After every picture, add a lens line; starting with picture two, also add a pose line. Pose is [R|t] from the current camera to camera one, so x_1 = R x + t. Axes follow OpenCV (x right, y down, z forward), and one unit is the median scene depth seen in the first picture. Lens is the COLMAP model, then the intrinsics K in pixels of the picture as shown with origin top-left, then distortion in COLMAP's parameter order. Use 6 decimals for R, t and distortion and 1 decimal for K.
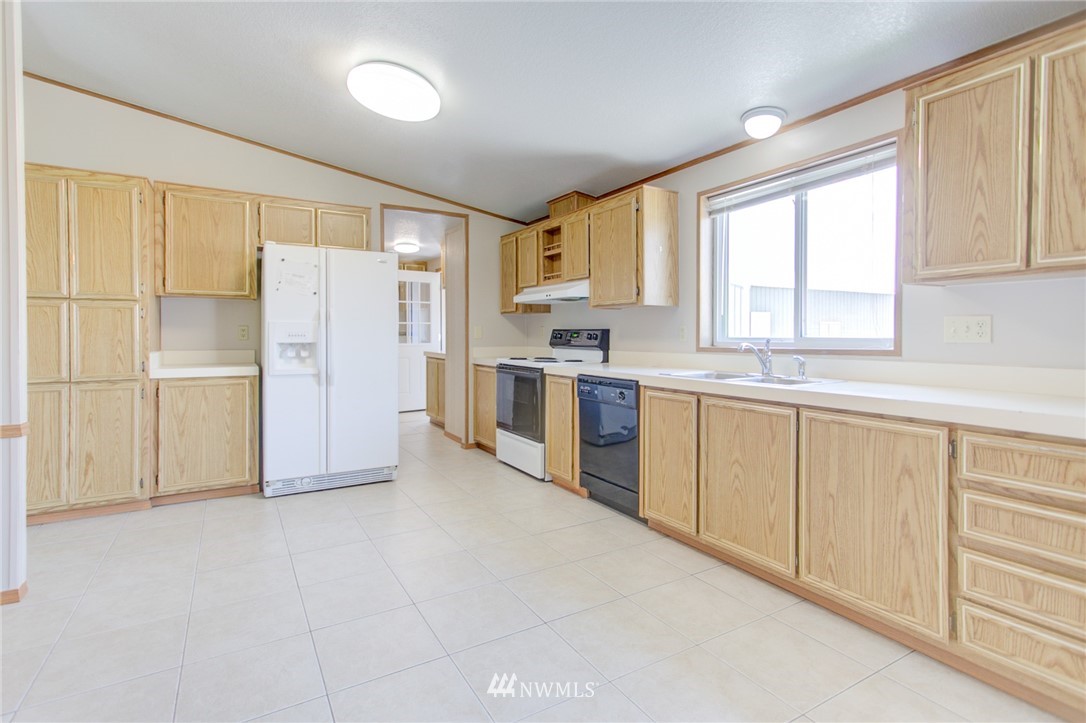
lens RADIAL K [[524.0, 0, 536.8], [0, 524.0, 338.9], [0, 0, 1]] dist [0.015540, 0.000450]
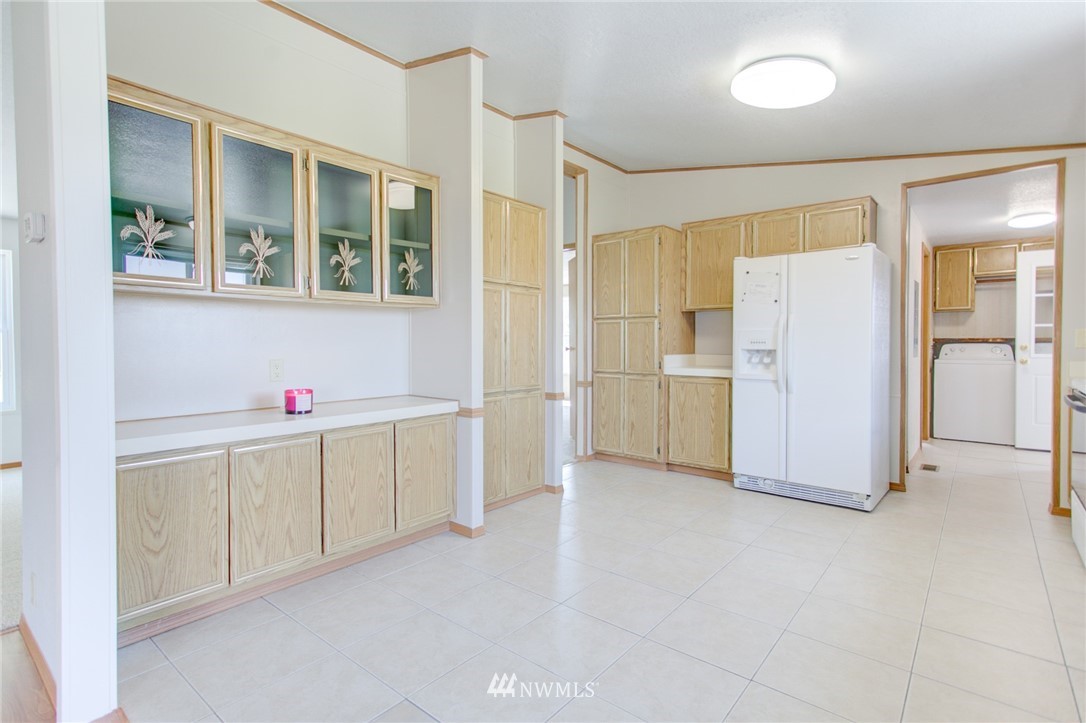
lens RADIAL K [[535.9, 0, 540.2], [0, 535.9, 352.8], [0, 0, 1]] dist [0.019909, 0.000371]
pose [[0.343076, 0.019529, -0.939105, 0.463655], [-0.008017, 0.999808, 0.017862, -0.001736], [0.939273, 0.001401, 0.343167, 0.246900]]
